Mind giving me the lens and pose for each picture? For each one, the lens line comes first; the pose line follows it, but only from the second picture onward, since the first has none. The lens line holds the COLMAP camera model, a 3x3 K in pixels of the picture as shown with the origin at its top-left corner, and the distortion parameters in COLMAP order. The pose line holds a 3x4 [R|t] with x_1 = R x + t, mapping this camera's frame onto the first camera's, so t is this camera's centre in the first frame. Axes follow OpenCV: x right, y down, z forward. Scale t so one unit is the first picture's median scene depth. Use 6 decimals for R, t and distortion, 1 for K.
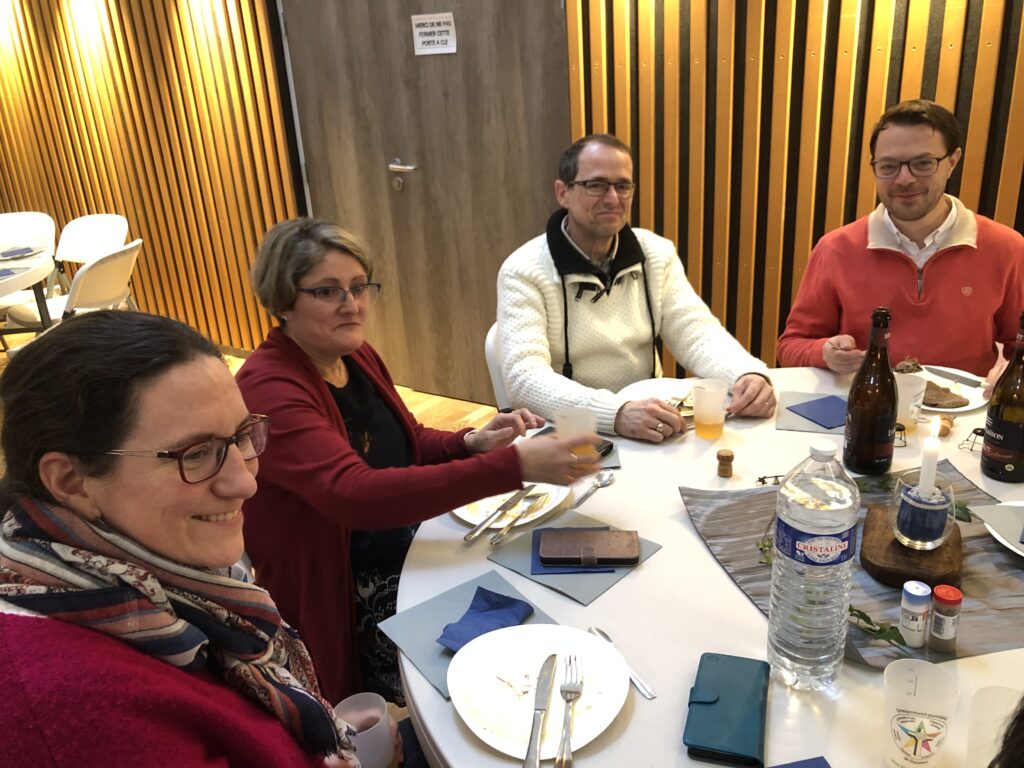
lens RADIAL K [[843.7, 0, 521.6], [0, 843.7, 376.8], [0, 0, 1]] dist [0.025570, -0.029824]
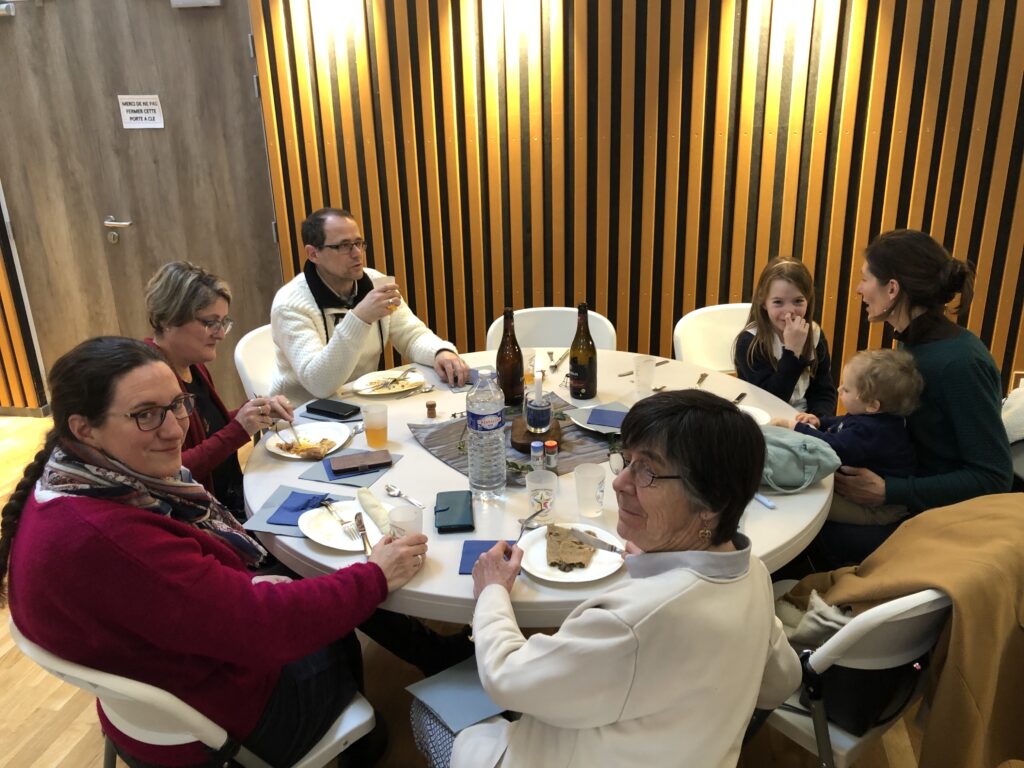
lens RADIAL K [[843.7, 0, 510.5], [0, 843.7, 381.1], [0, 0, 1]] dist [0.025570, -0.029824]
pose [[0.924539, -0.101734, 0.367257, -0.215086], [0.112695, 0.993594, -0.008463, 0.081540], [-0.364043, 0.049212, 0.930081, -0.587075]]
